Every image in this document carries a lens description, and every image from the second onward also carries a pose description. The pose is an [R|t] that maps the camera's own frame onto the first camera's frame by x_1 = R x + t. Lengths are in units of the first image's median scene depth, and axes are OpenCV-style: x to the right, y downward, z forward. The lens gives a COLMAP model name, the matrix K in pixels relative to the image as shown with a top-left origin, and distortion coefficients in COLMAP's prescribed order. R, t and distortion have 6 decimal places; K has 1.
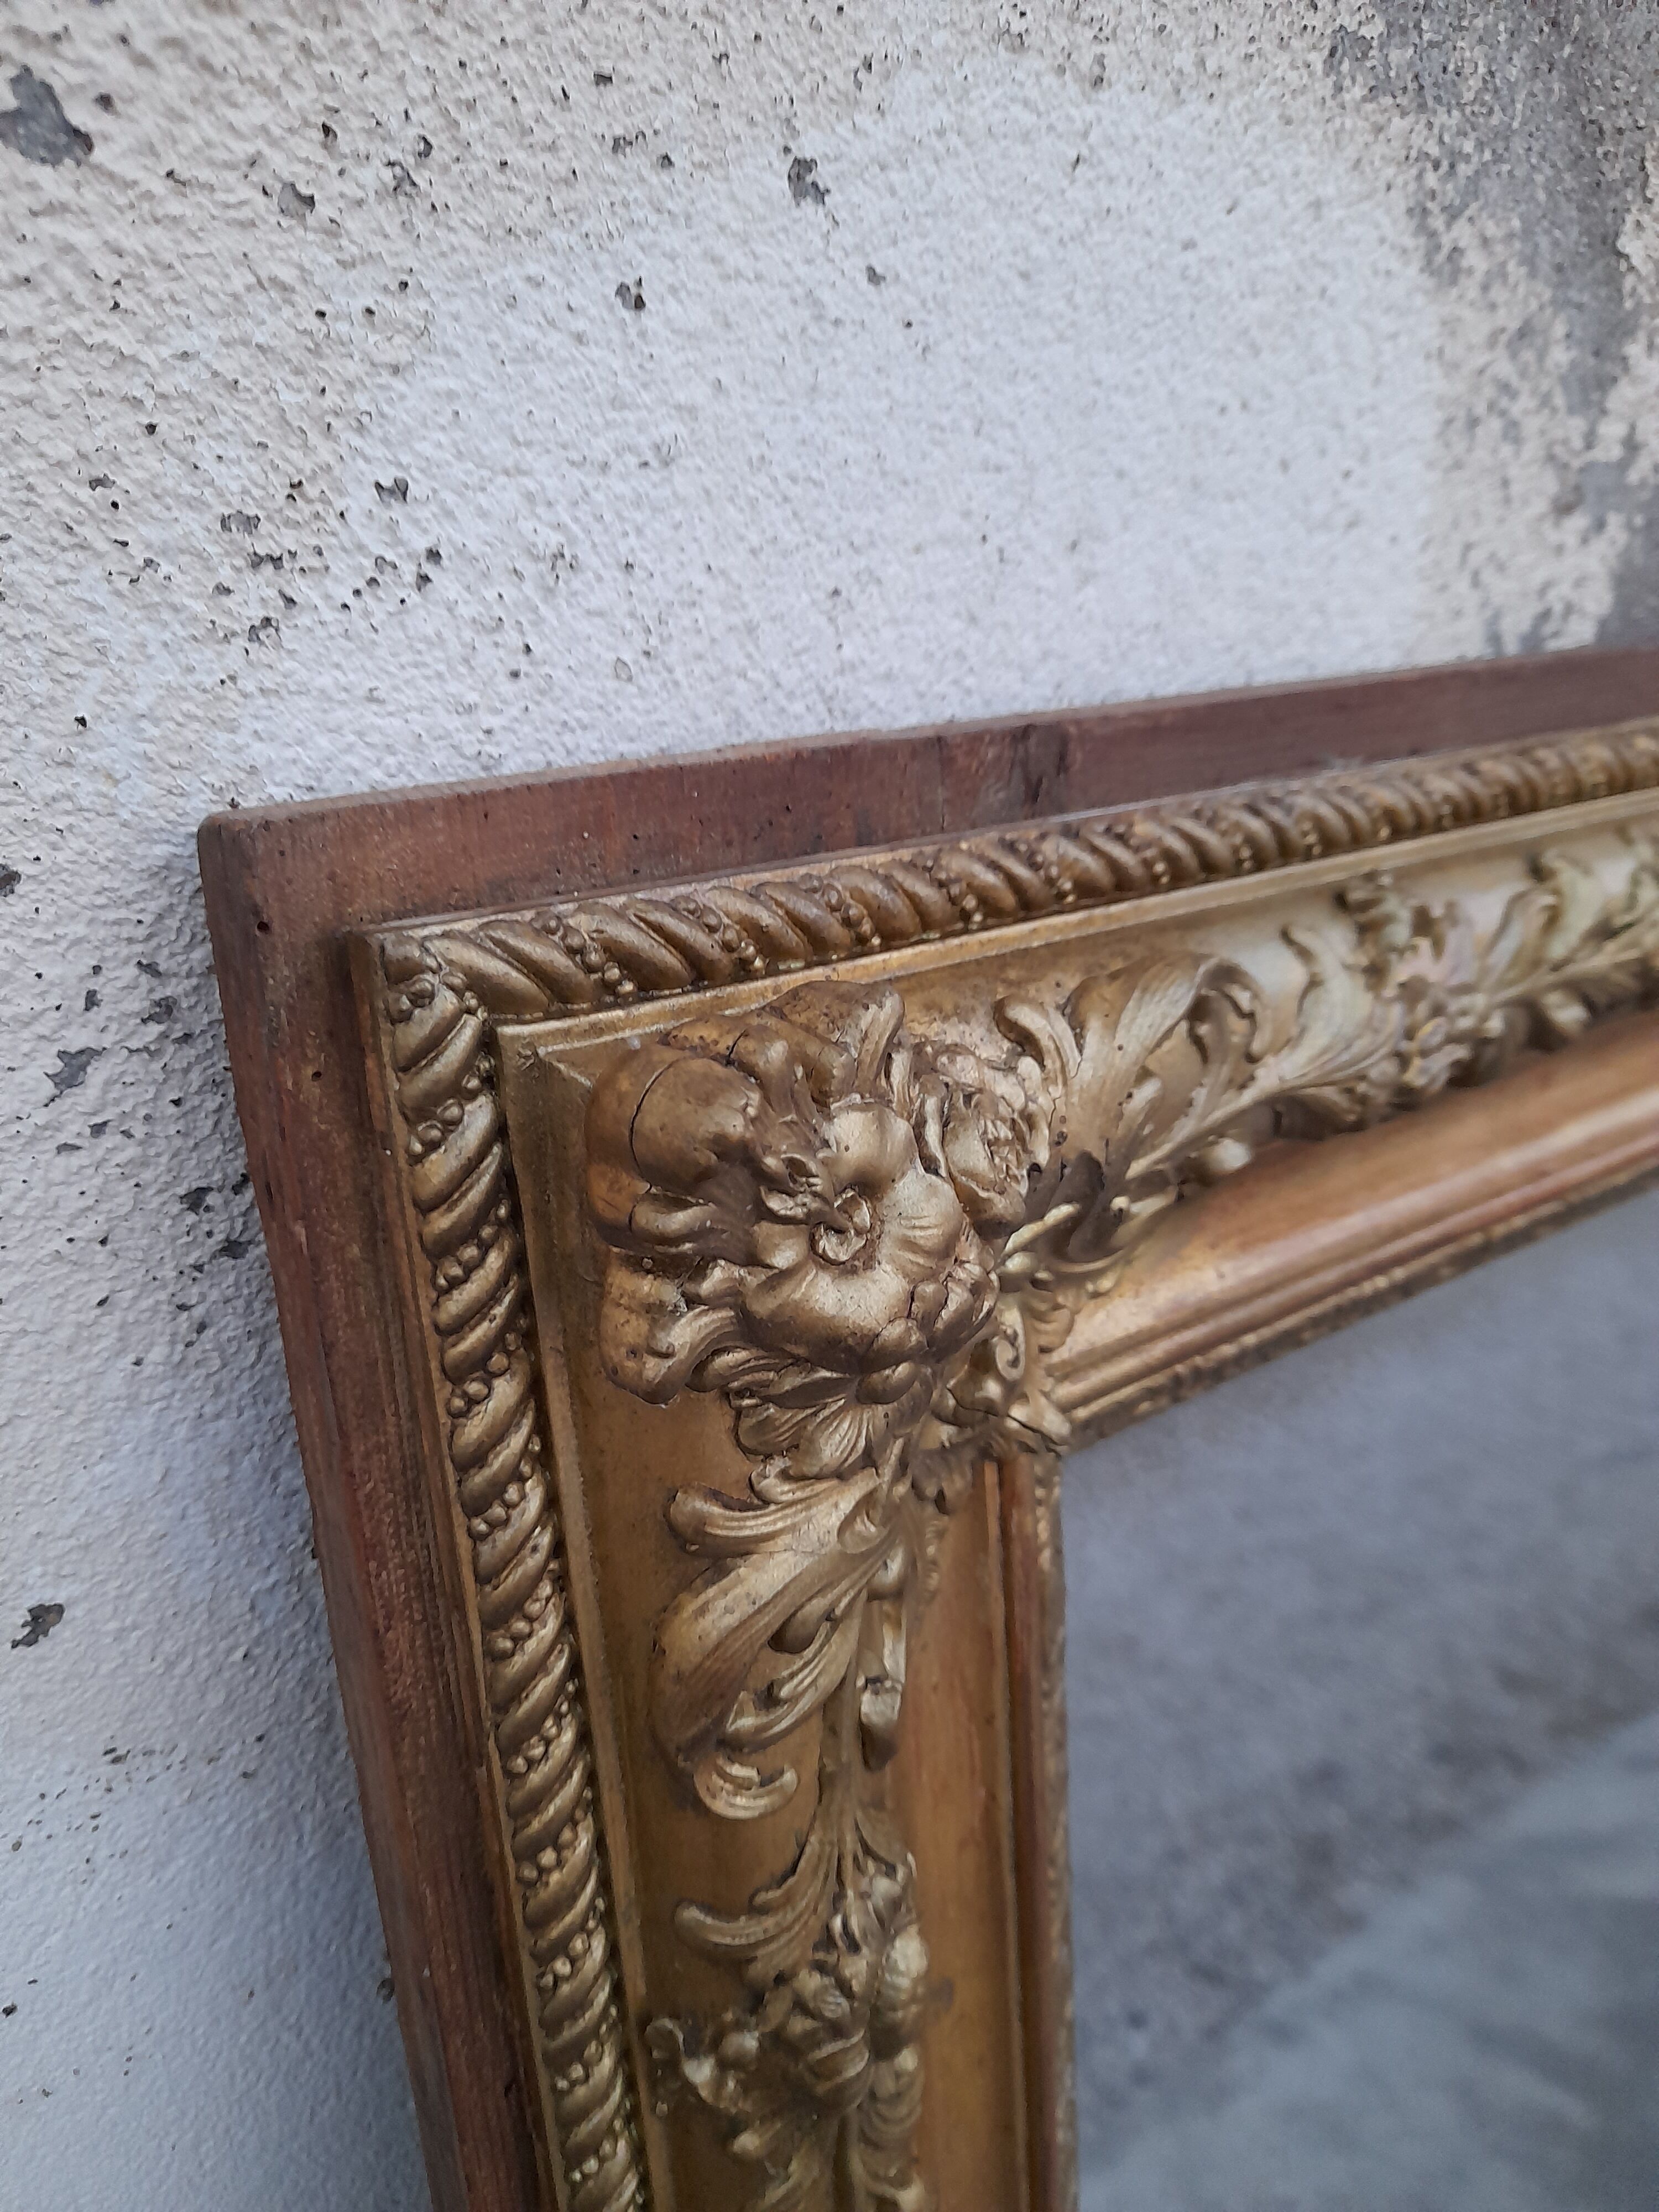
lens RADIAL K [[1654.8, 0, 841.2], [0, 1654.8, 1107.0], [0, 0, 1]] dist [0.034907, -0.027484]
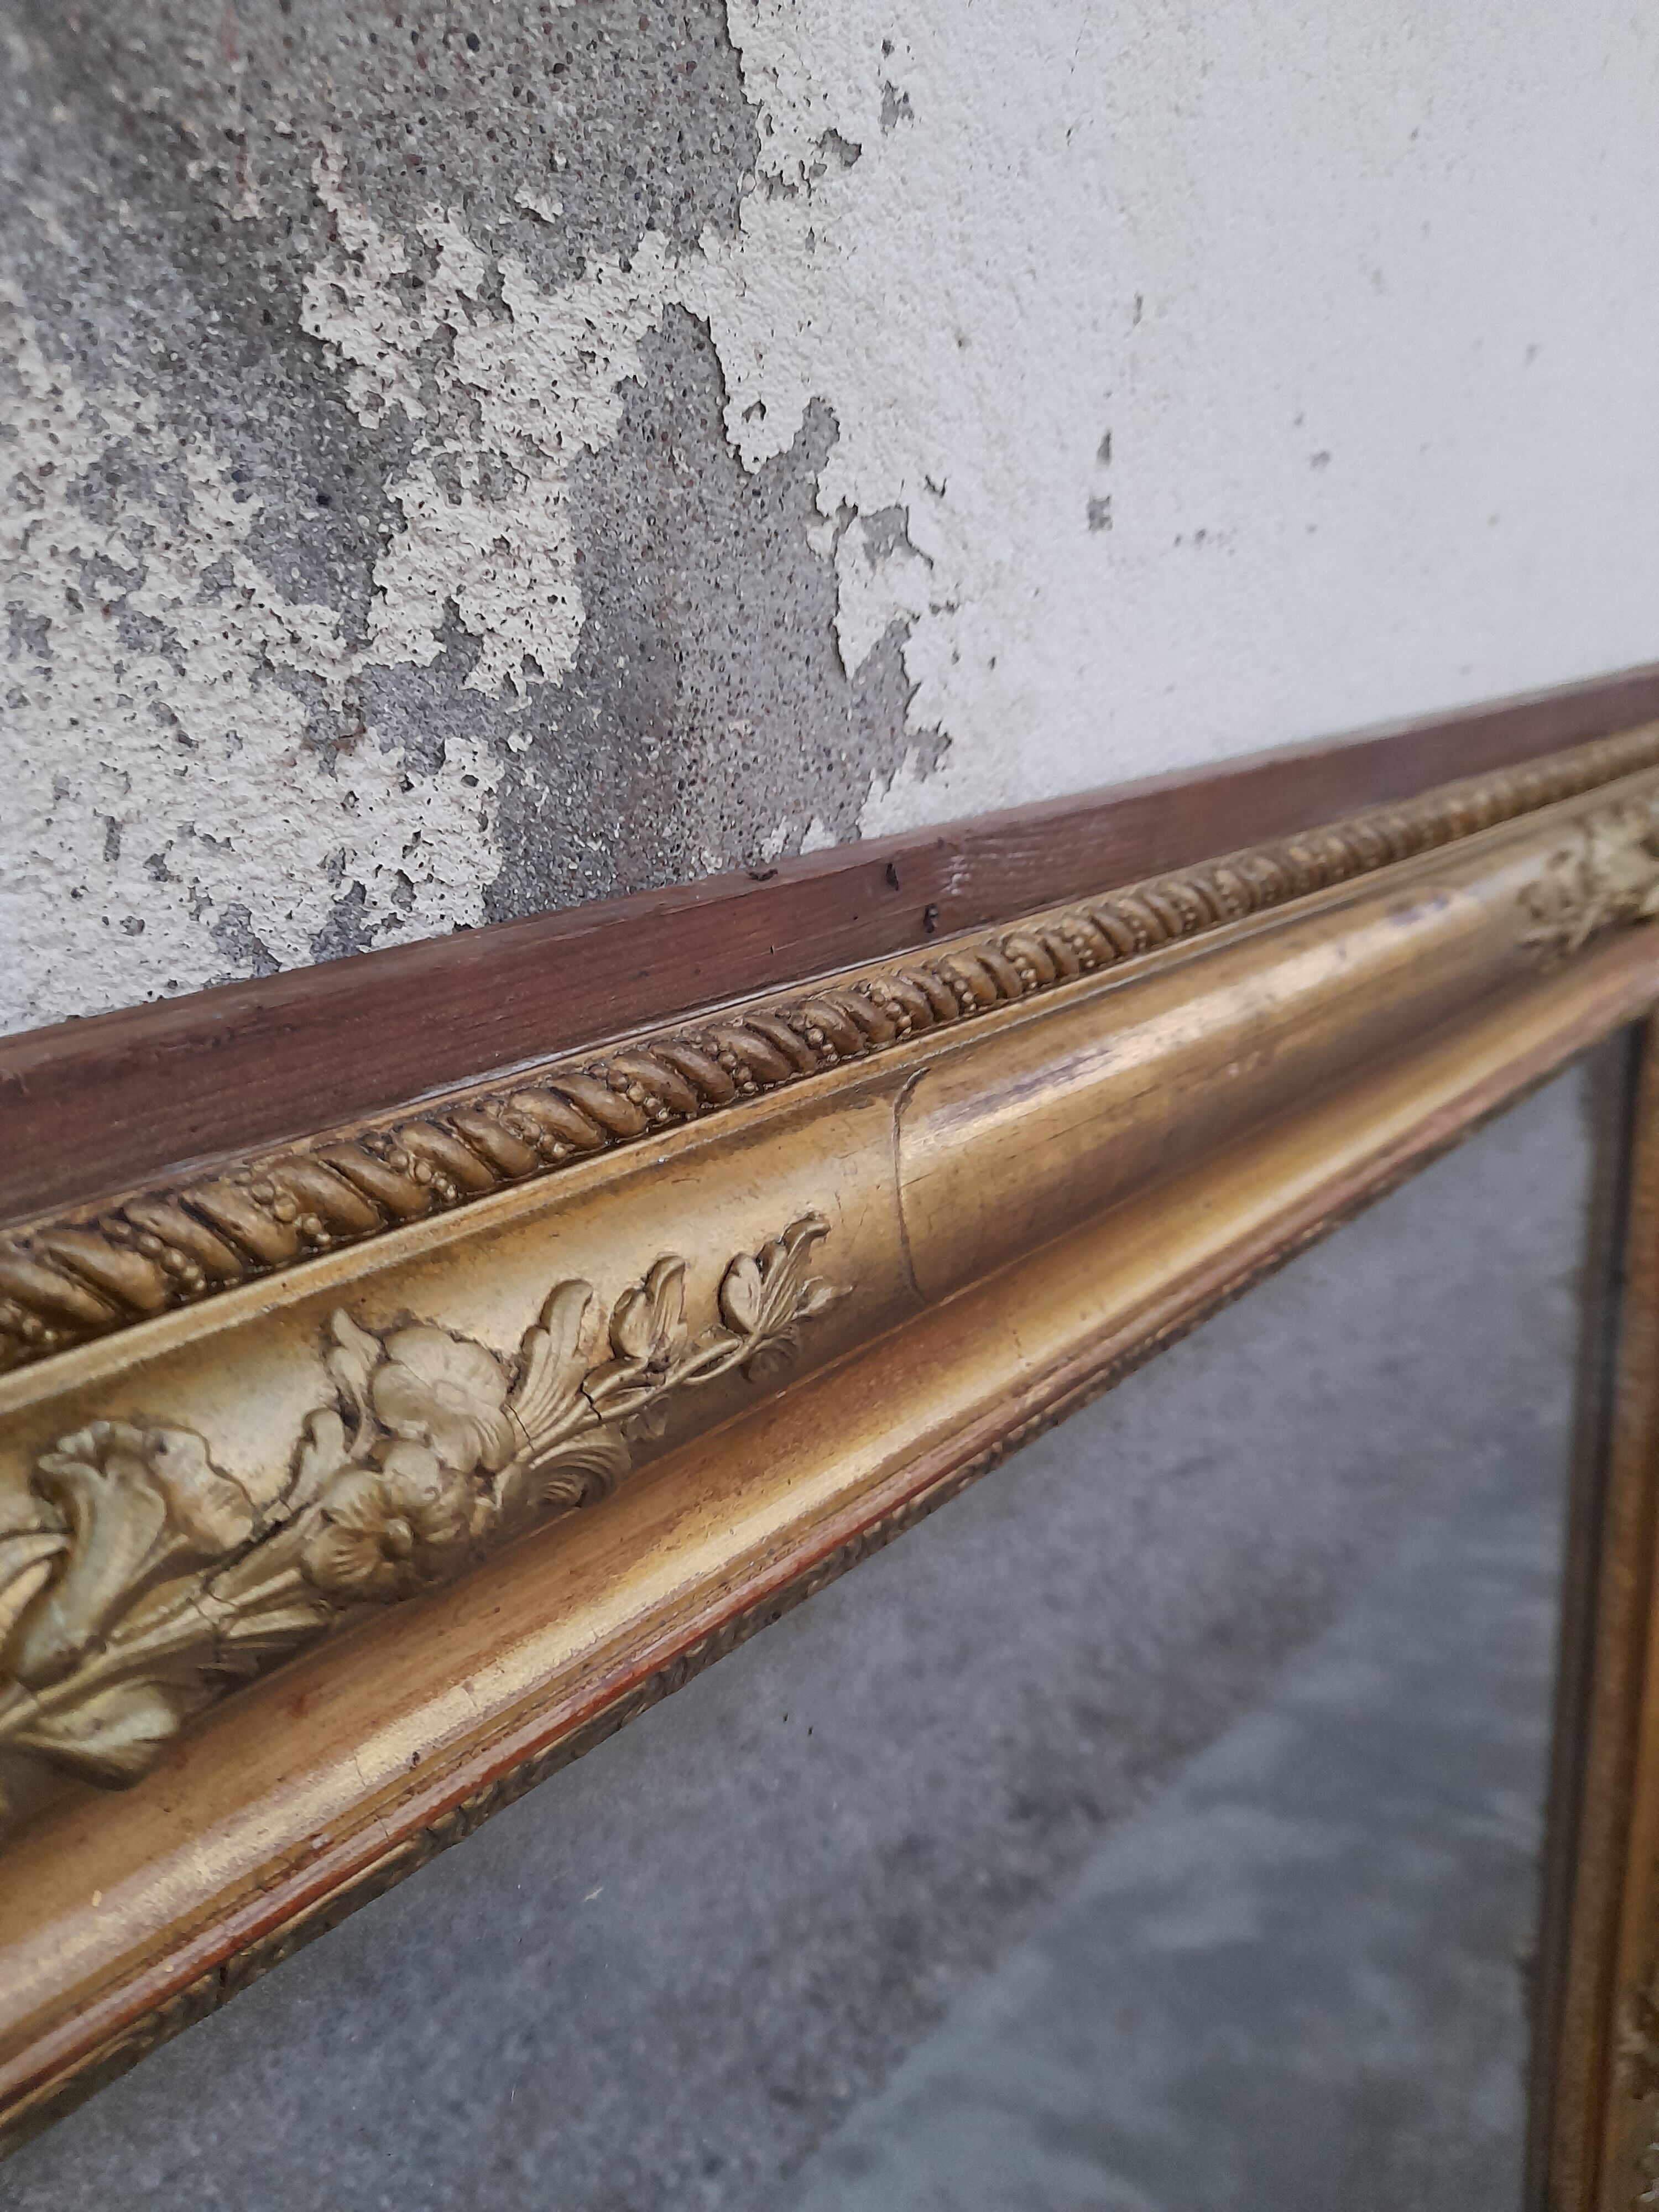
lens RADIAL K [[1654.8, 0, 810.9], [0, 1654.8, 1101.8], [0, 0, 1]] dist [0.034907, -0.027484]
pose [[0.978912, -0.059334, 0.195477, 0.079143], [0.061760, 0.998071, -0.006337, -0.034615], [-0.194723, 0.018276, 0.980688, 0.059213]]
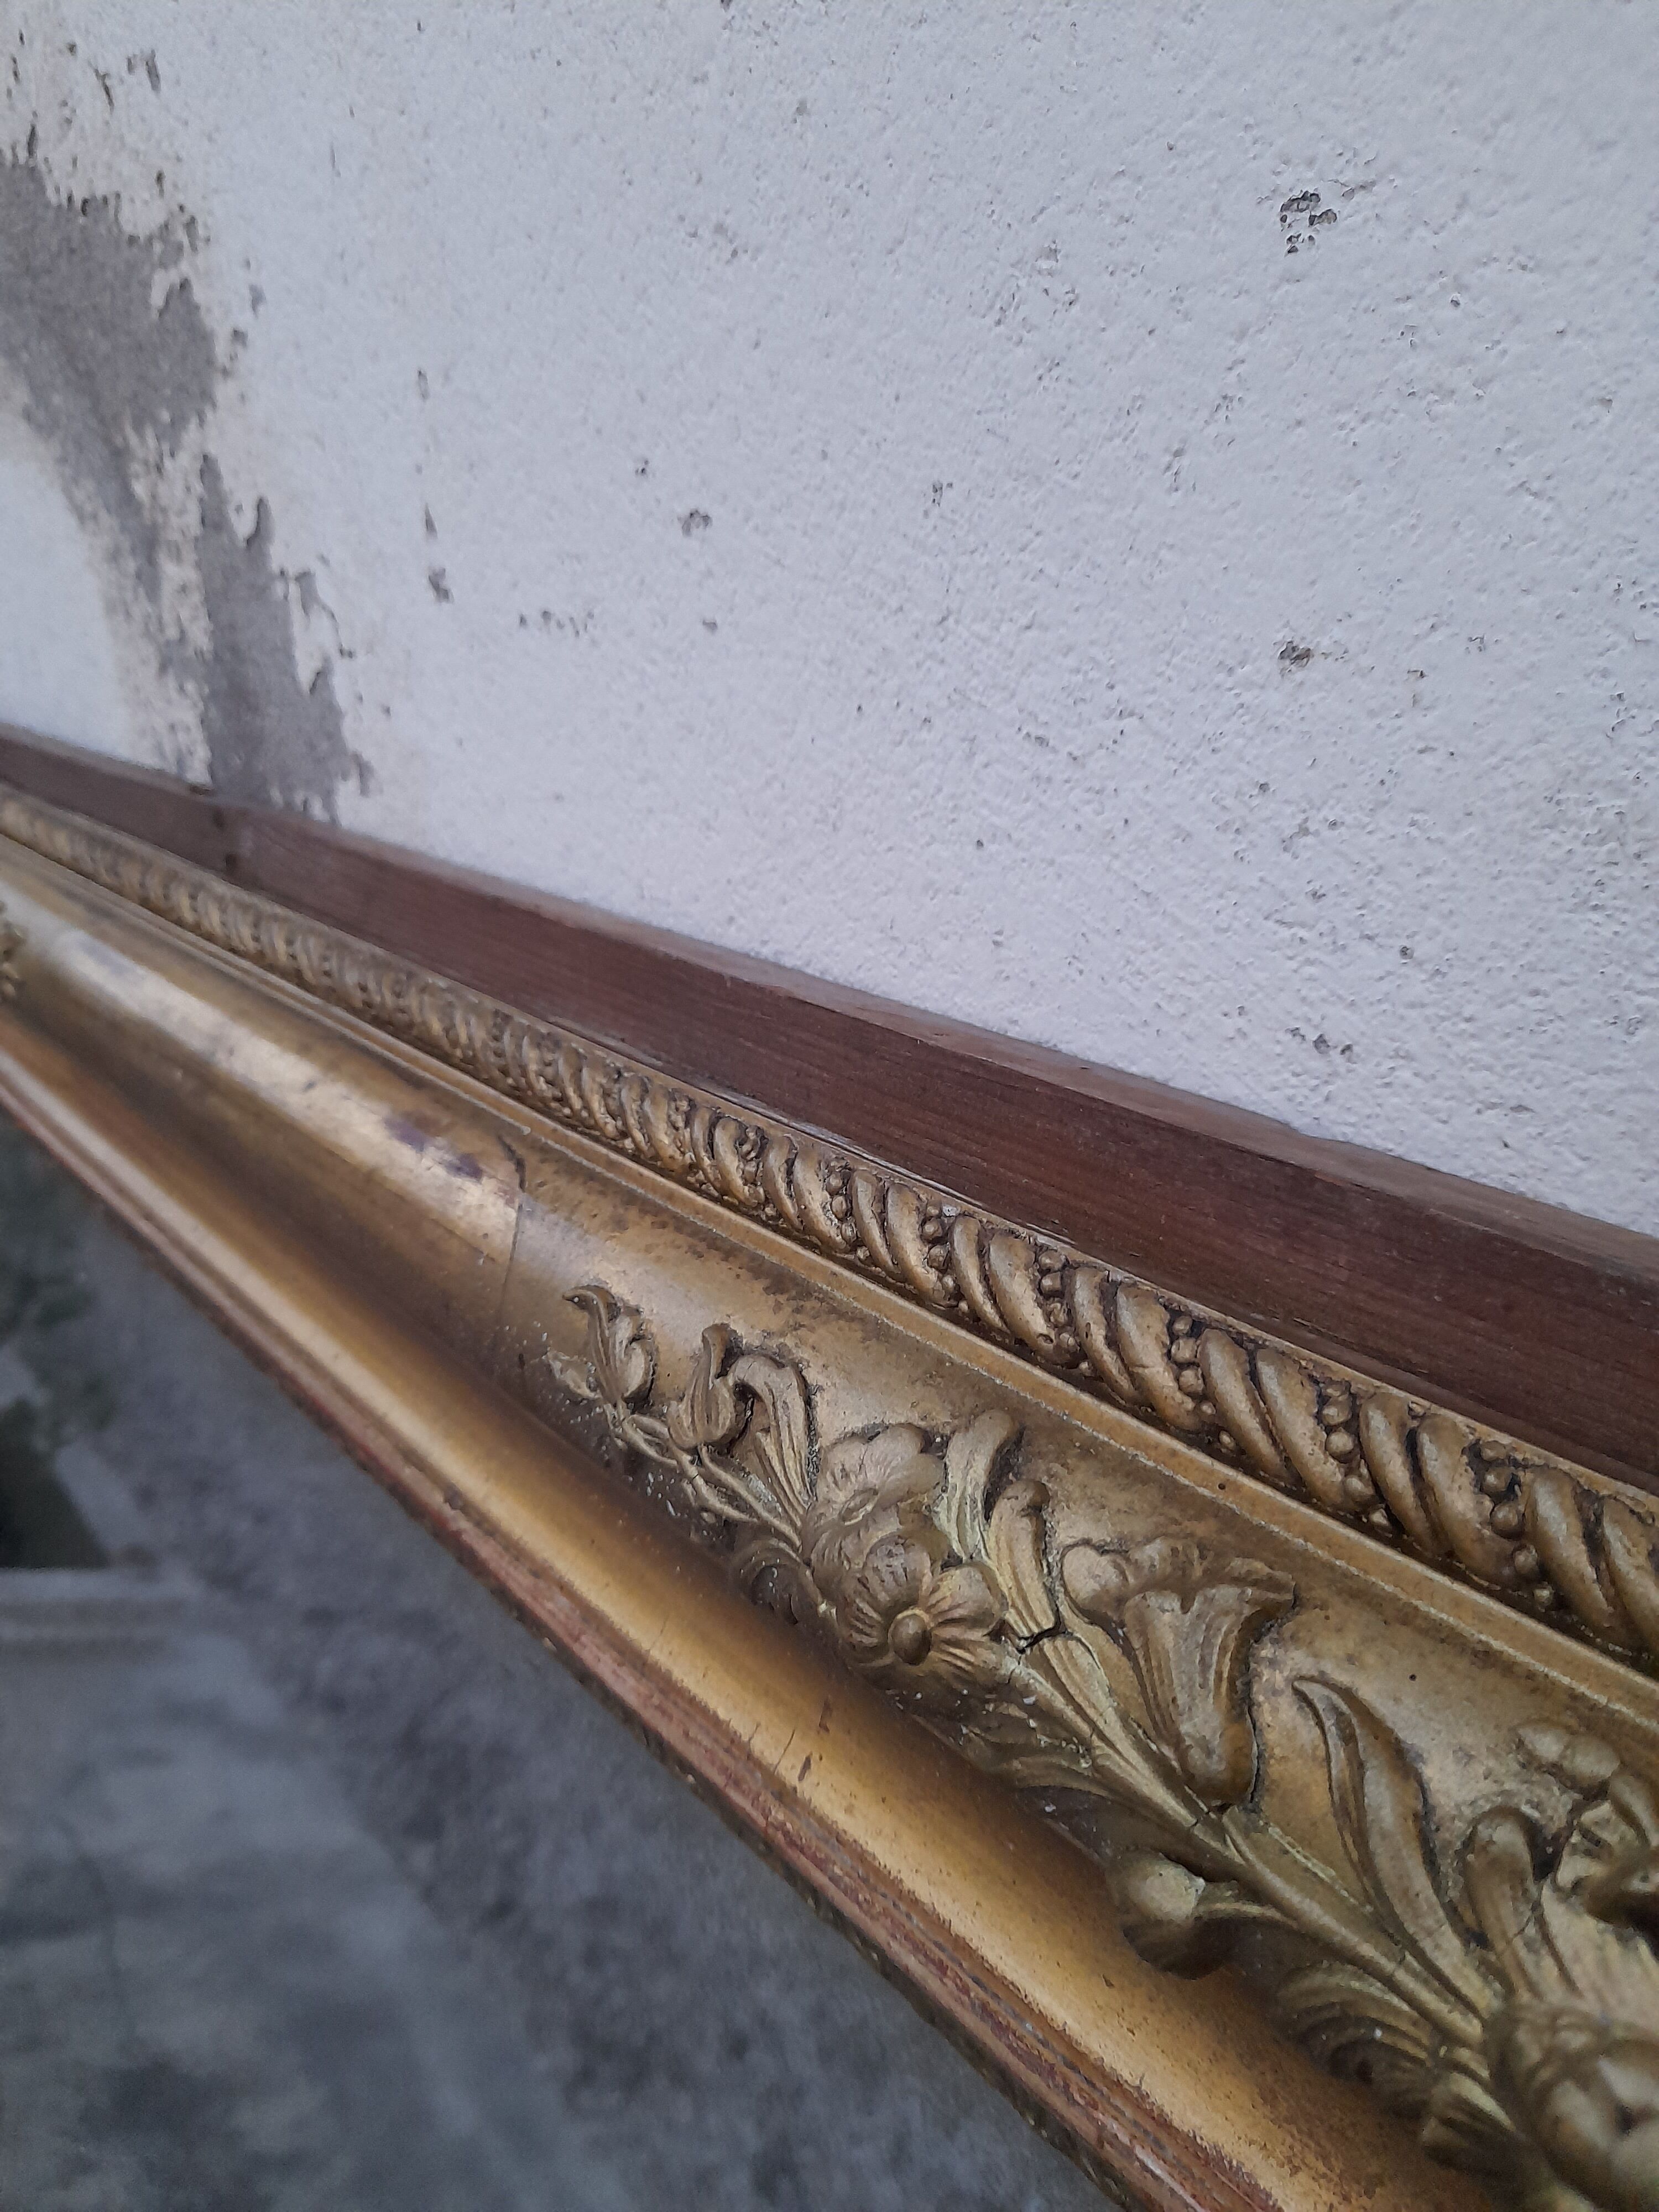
lens RADIAL K [[1654.8, 0, 835.9], [0, 1654.8, 1115.8], [0, 0, 1]] dist [0.034907, -0.027484]
pose [[0.040804, 0.257105, -0.965522, 0.309107], [-0.453243, 0.865948, 0.211435, -0.096306], [0.890453, 0.428989, 0.151866, 0.238812]]
